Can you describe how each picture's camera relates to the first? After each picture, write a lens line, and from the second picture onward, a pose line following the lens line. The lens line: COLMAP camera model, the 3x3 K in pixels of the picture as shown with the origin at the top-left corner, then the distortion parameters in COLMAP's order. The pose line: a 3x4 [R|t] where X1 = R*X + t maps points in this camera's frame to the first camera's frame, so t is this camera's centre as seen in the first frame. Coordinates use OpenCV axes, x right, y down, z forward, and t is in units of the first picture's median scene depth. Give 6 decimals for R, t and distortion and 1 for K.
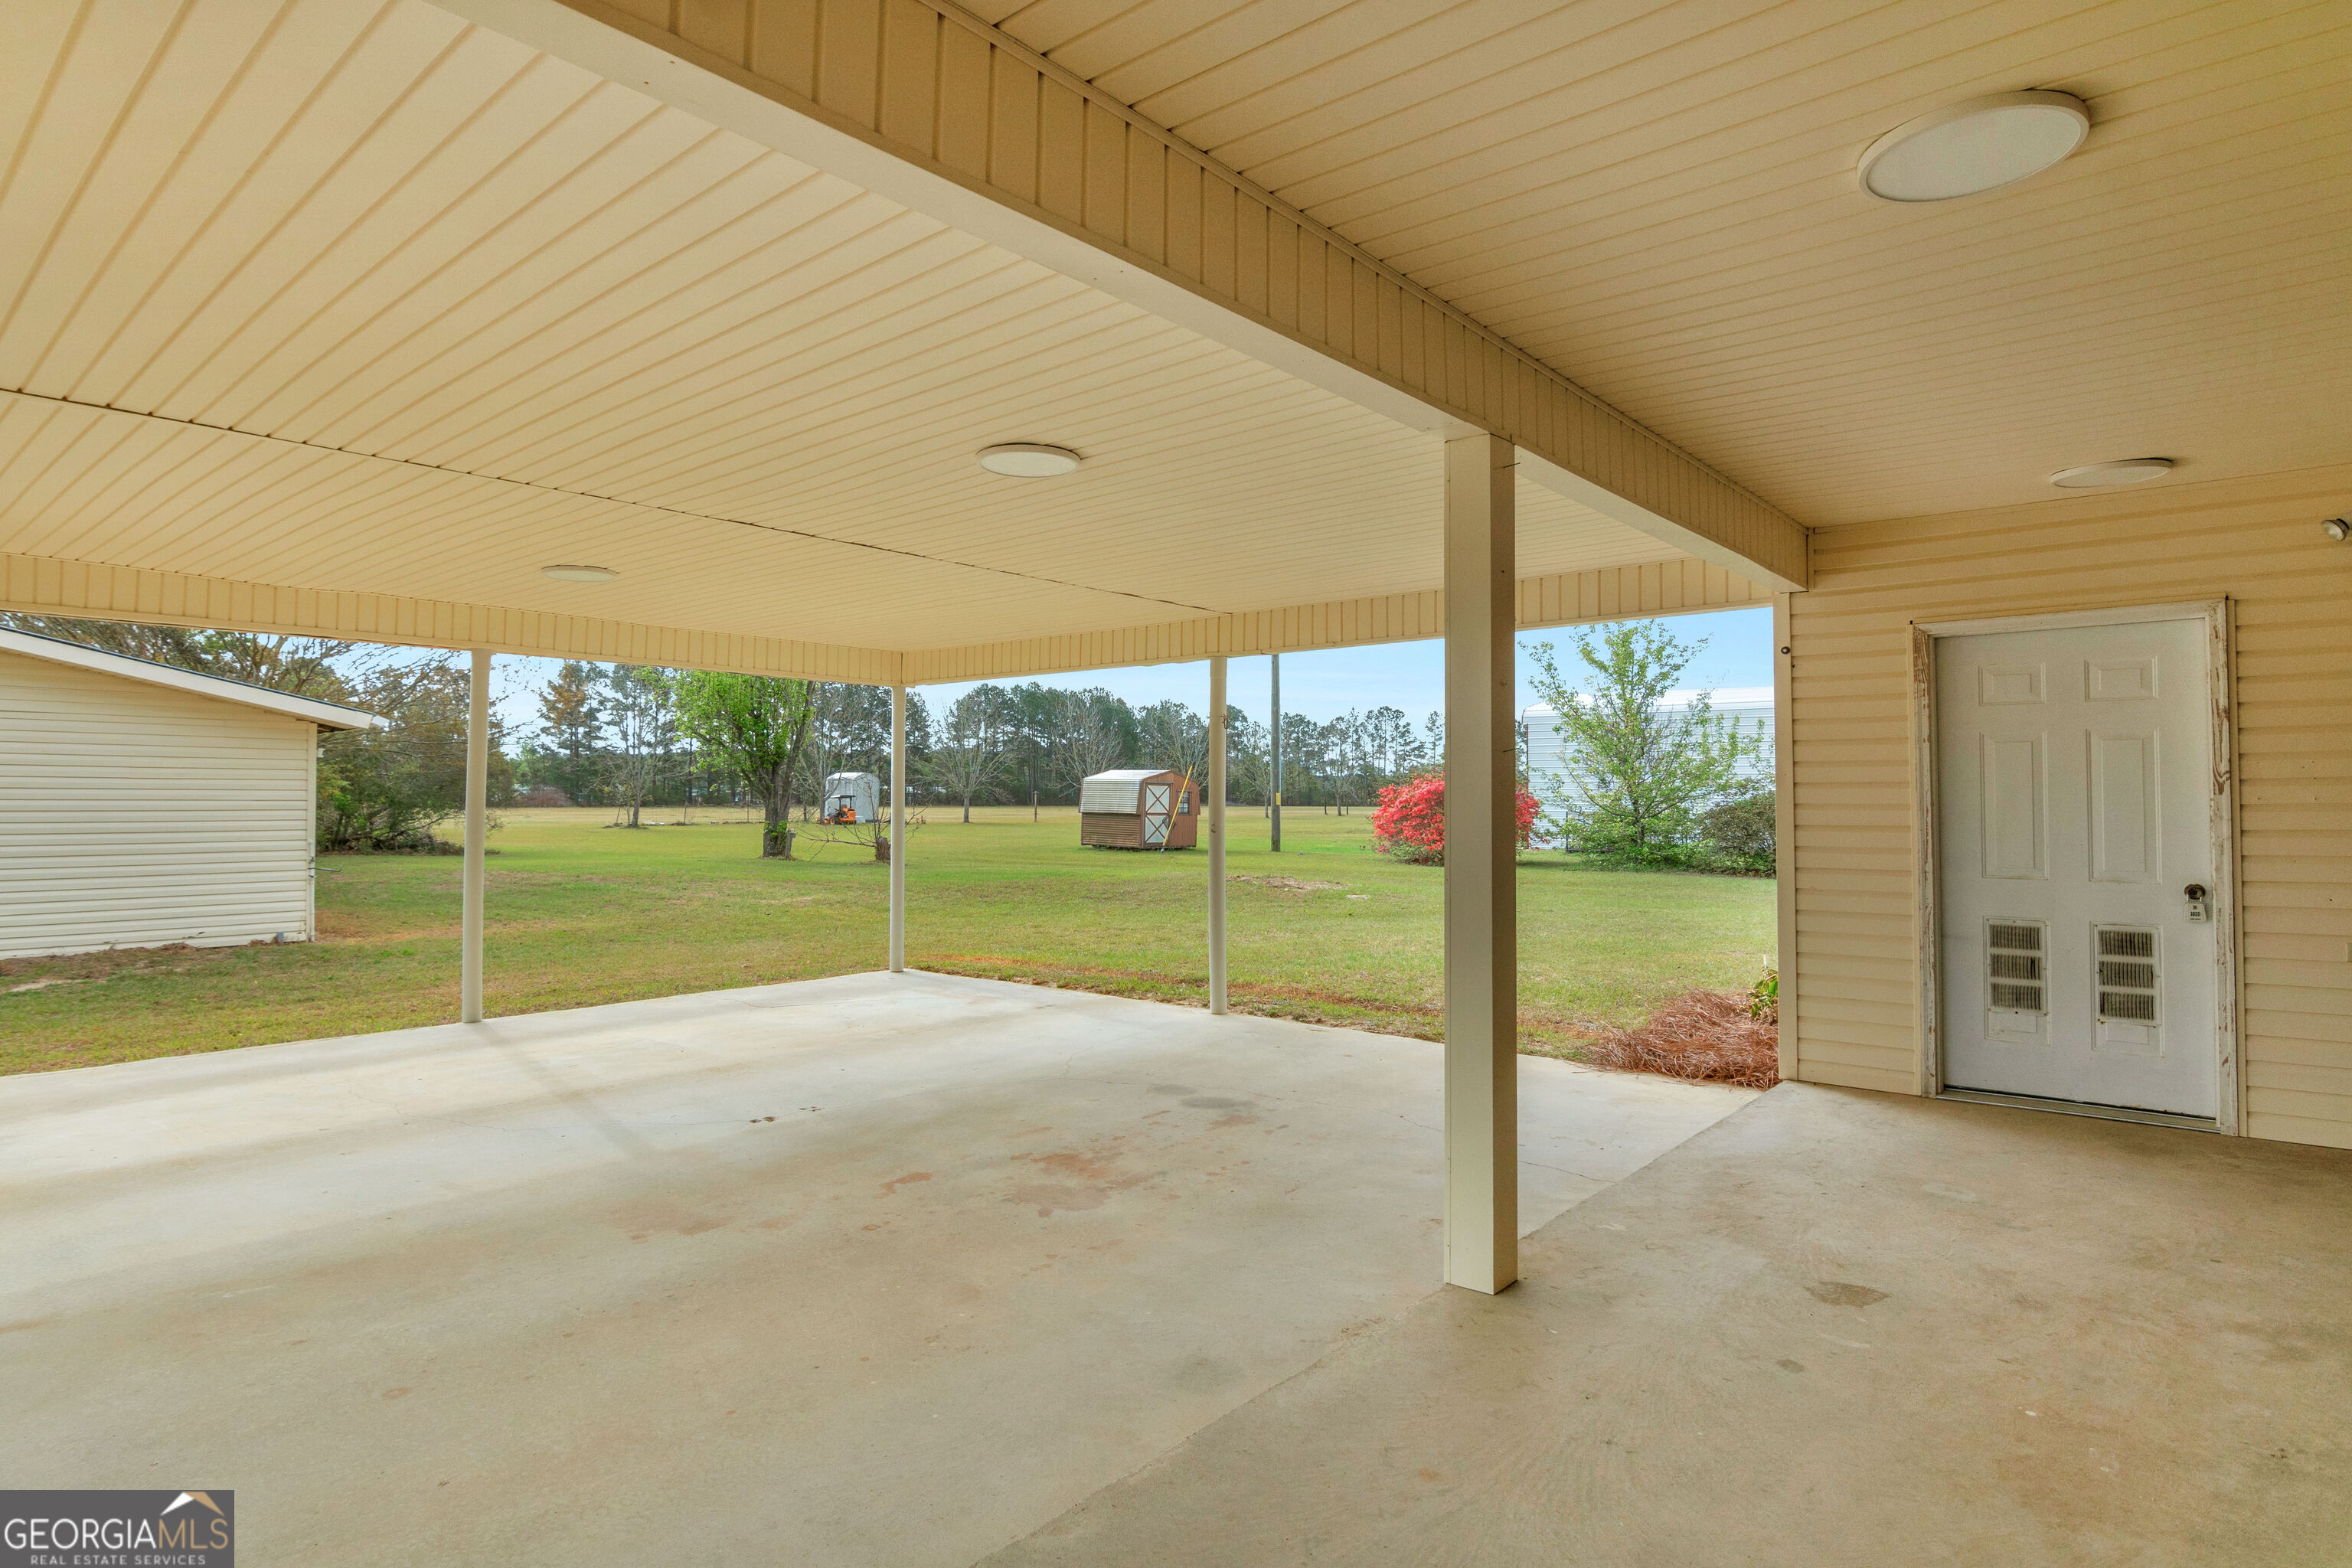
lens RADIAL K [[1161.9, 0, 1176.0], [0, 1161.9, 784.0], [0, 0, 1]] dist [0.021202, -0.054302]
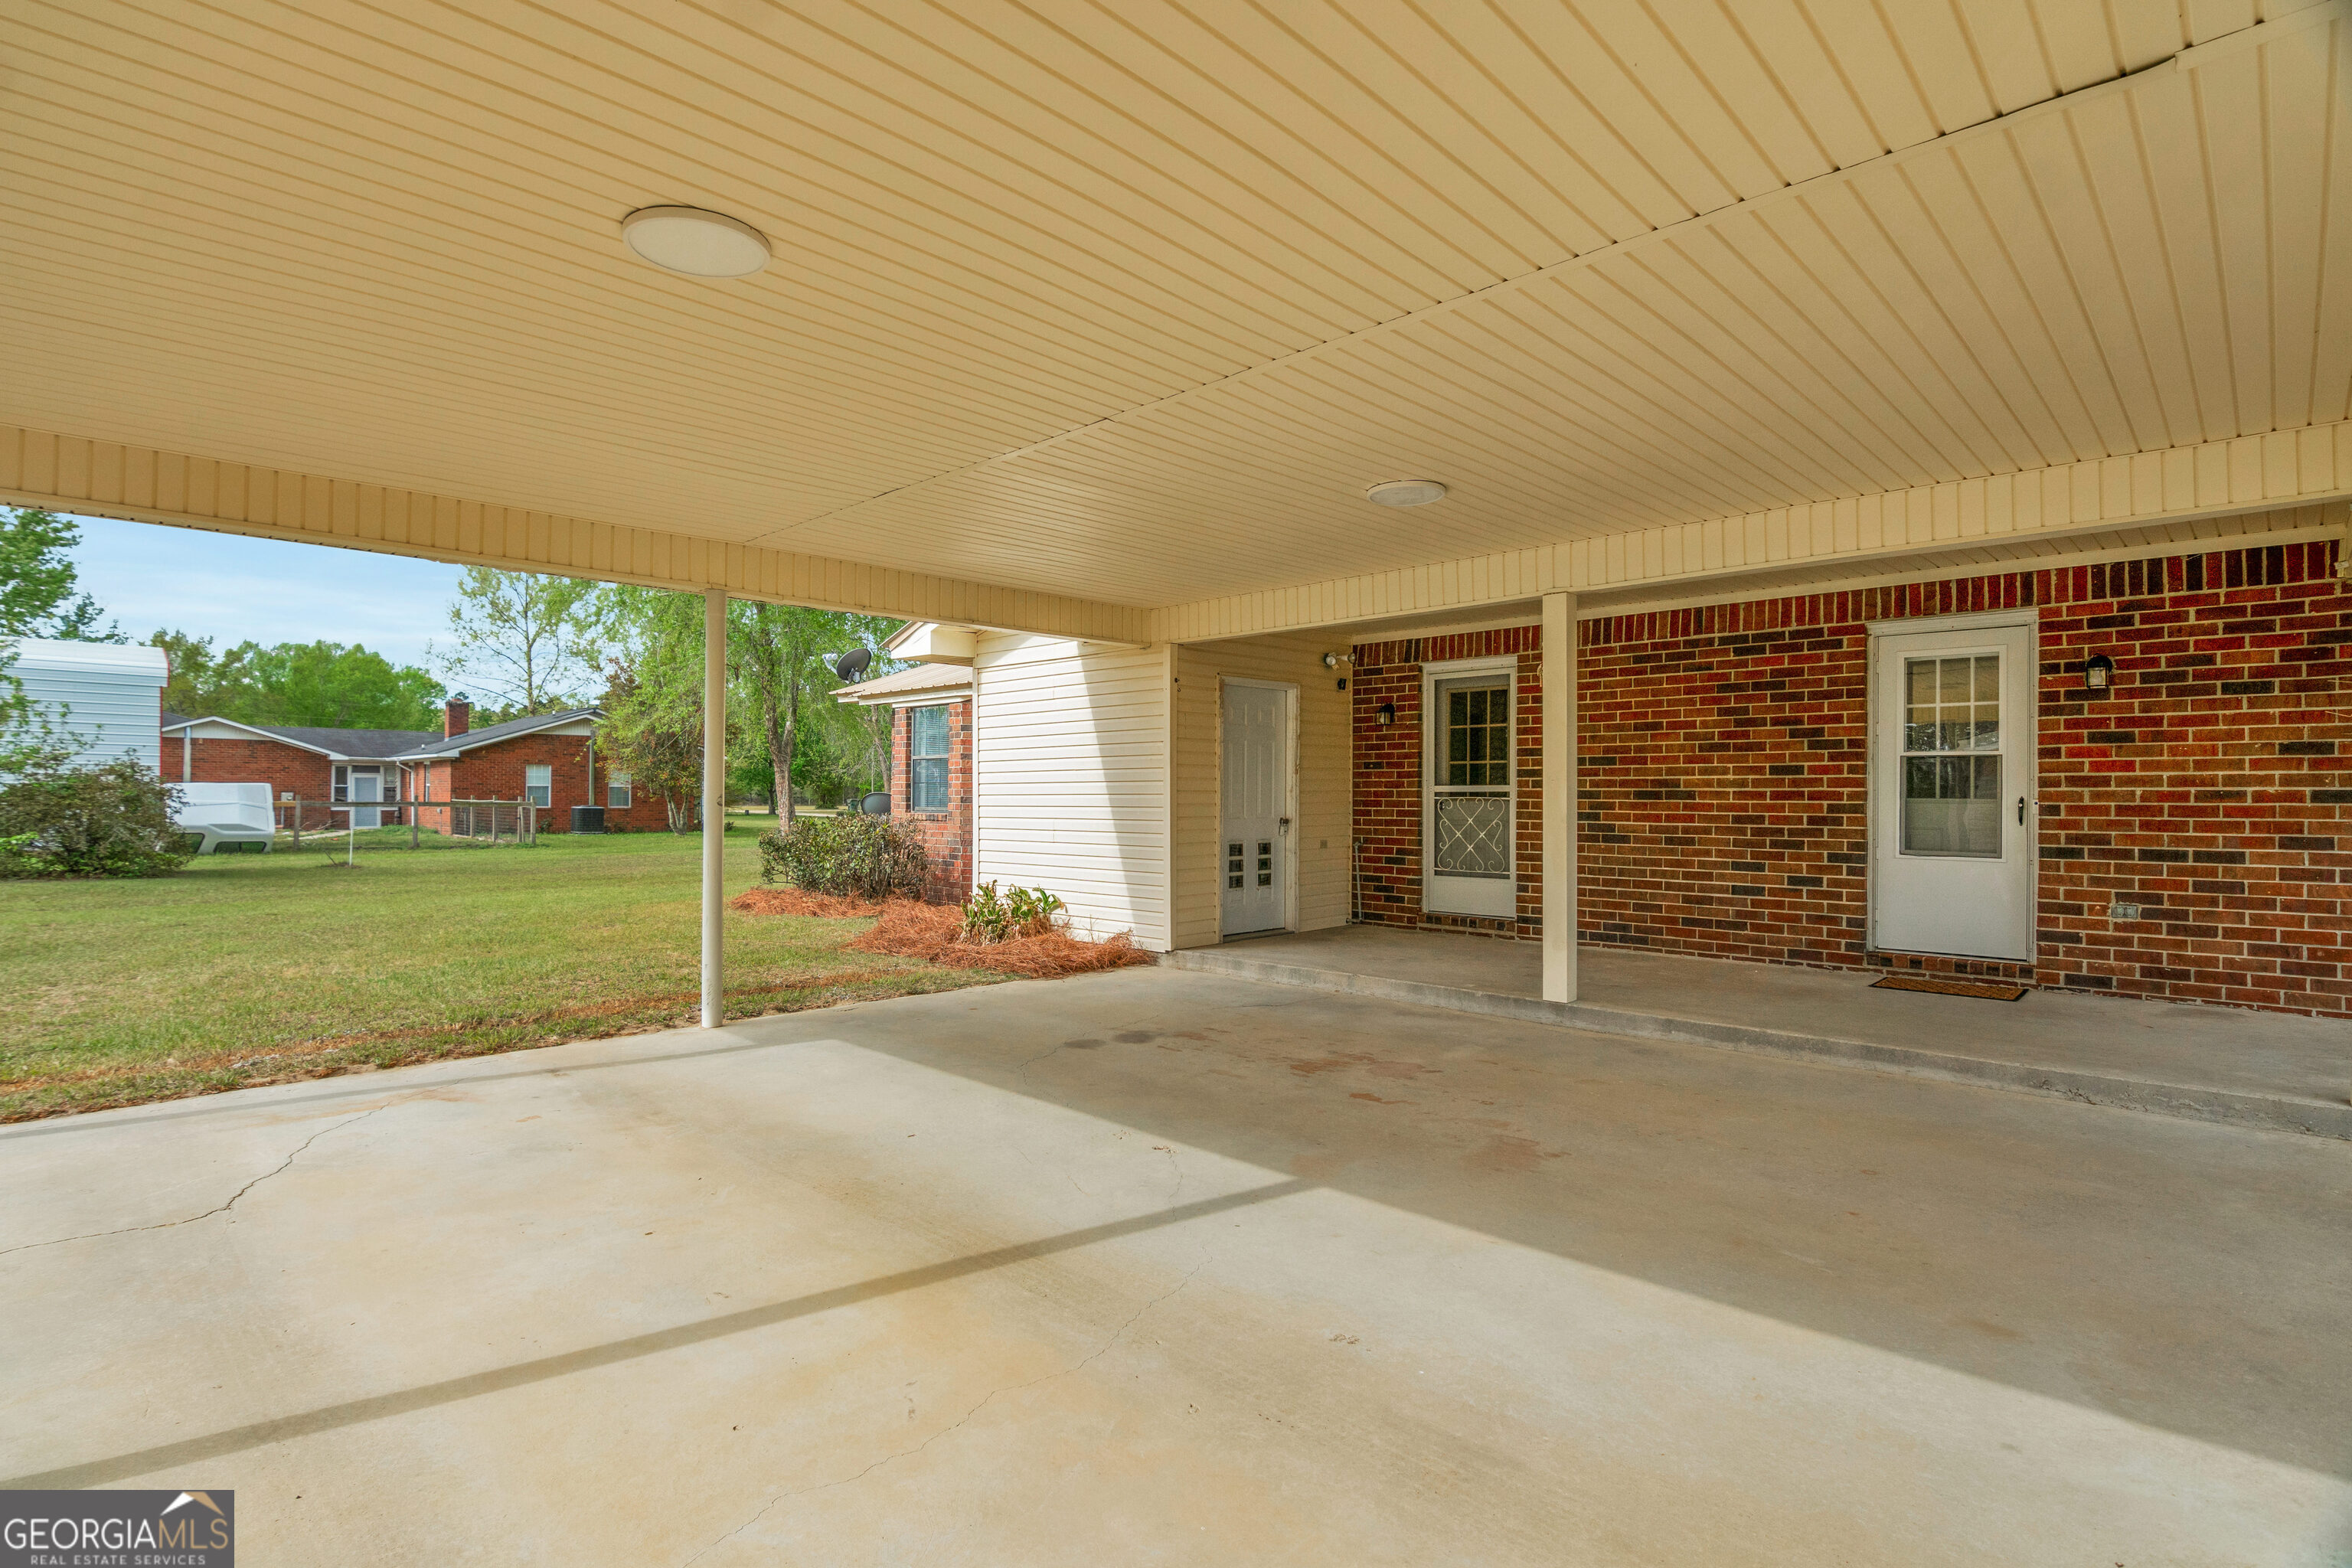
lens RADIAL K [[1161.9, 0, 1176.0], [0, 1161.9, 784.0], [0, 0, 1]] dist [0.021202, -0.054302]
pose [[0.106188, 0.004501, 0.994336, -1.307009], [-0.011251, 0.999931, -0.003325, 0.037158], [-0.994282, -0.010835, 0.106231, 1.015719]]
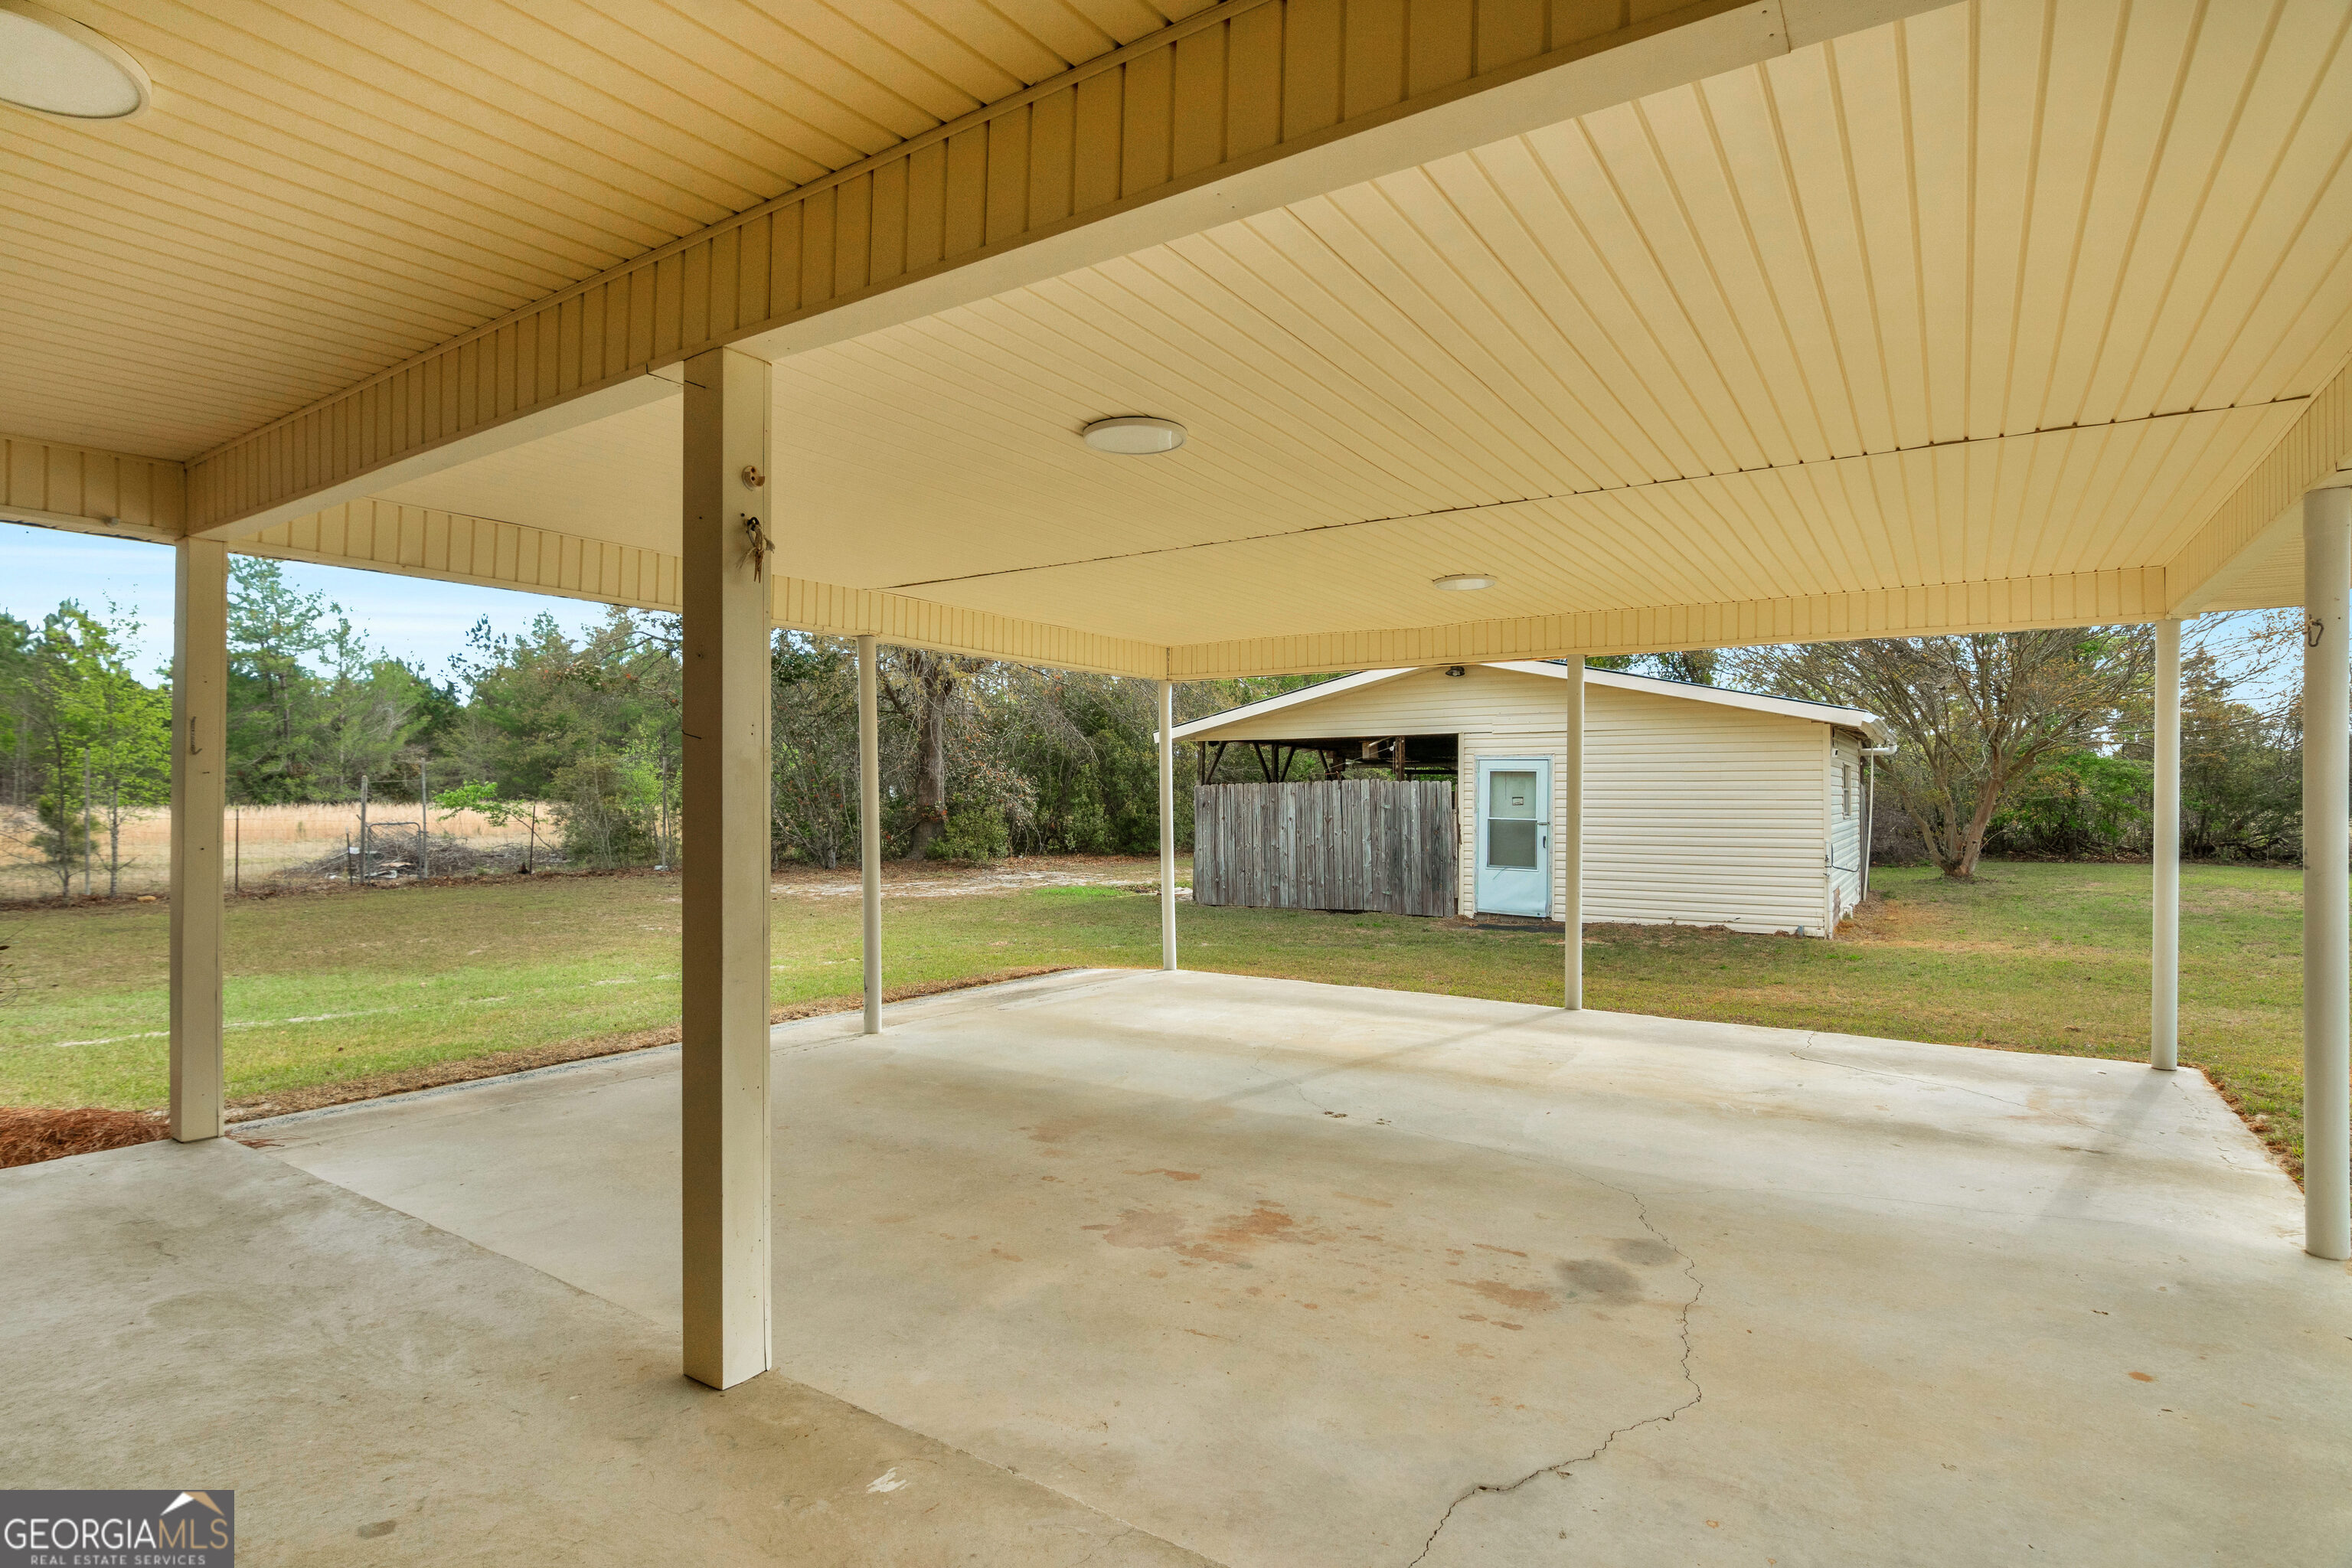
lens RADIAL K [[1313.7, 0, 1239.0], [0, 1313.7, 788.1], [0, 0, 1]] dist [0.001450, -0.021768]
pose [[0.127314, -0.006463, -0.991841, 0.866801], [0.011297, 0.999923, -0.005065, 0.009007], [0.991798, -0.010560, 0.127378, 0.863773]]
